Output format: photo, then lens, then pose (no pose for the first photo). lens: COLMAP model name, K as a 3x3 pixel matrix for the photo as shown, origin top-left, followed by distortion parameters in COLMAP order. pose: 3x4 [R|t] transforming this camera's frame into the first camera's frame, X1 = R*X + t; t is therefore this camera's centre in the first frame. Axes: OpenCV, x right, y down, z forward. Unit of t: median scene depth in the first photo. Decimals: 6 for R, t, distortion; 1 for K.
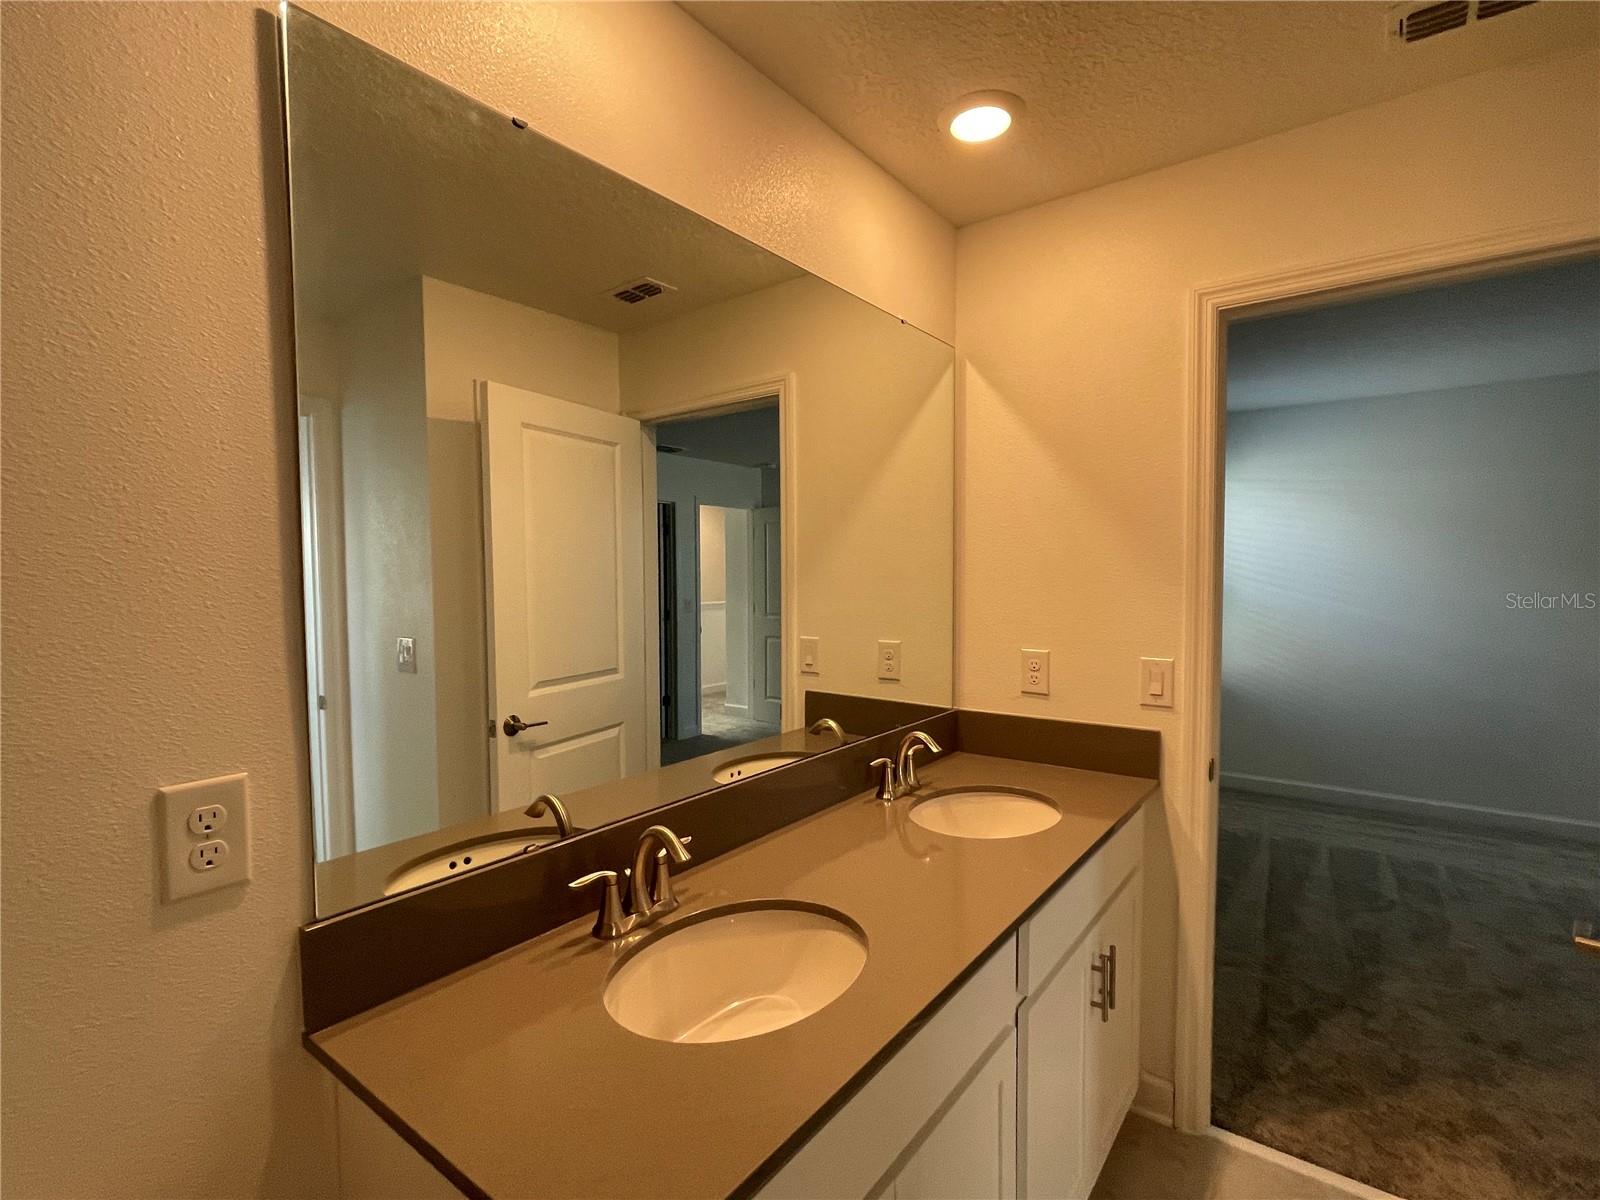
lens RADIAL K [[761.4, 0, 797.8], [0, 761.4, 599.9], [0, 0, 1]] dist [-0.009012, 0.004811]
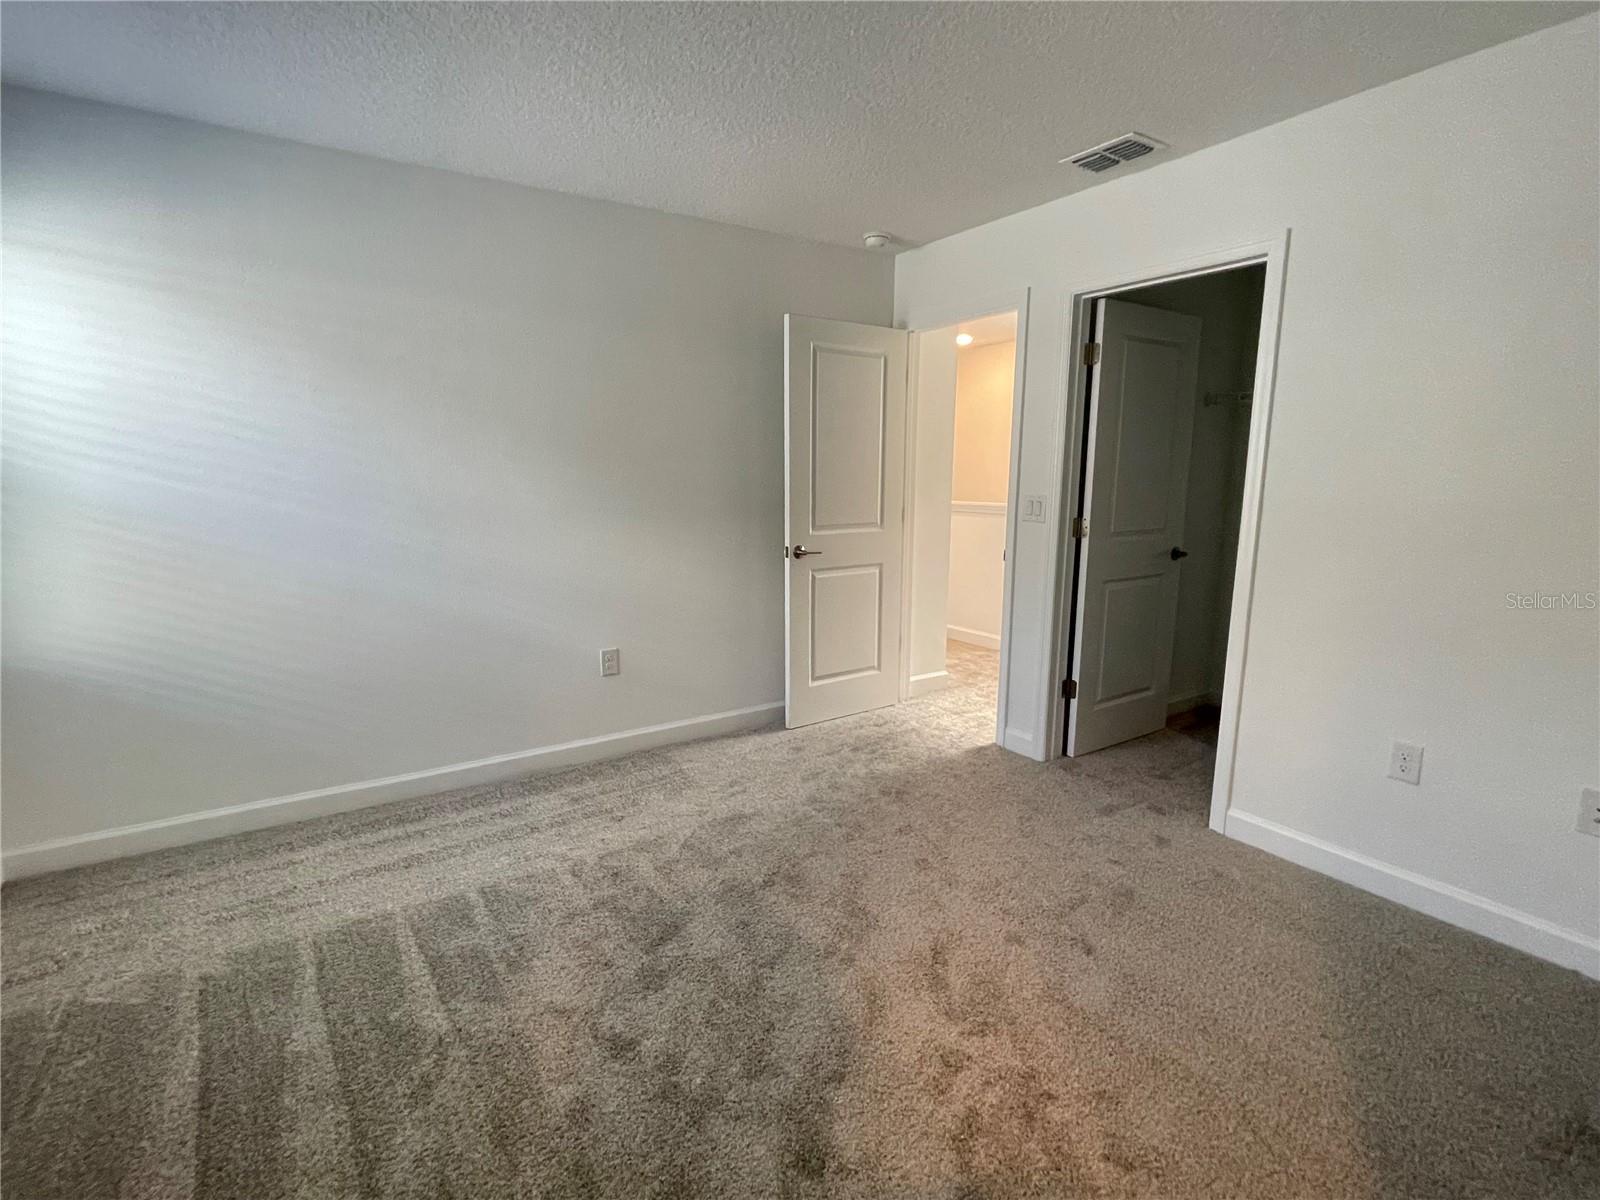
lens RADIAL K [[761.4, 0, 799.1], [0, 761.4, 599.2], [0, 0, 1]] dist [-0.009012, 0.004811]
pose [[0.337326, -0.149008, 0.929520, 0.325567], [0.021317, 0.988349, 0.150703, -0.001071], [-0.941147, -0.031022, 0.336572, 0.462627]]
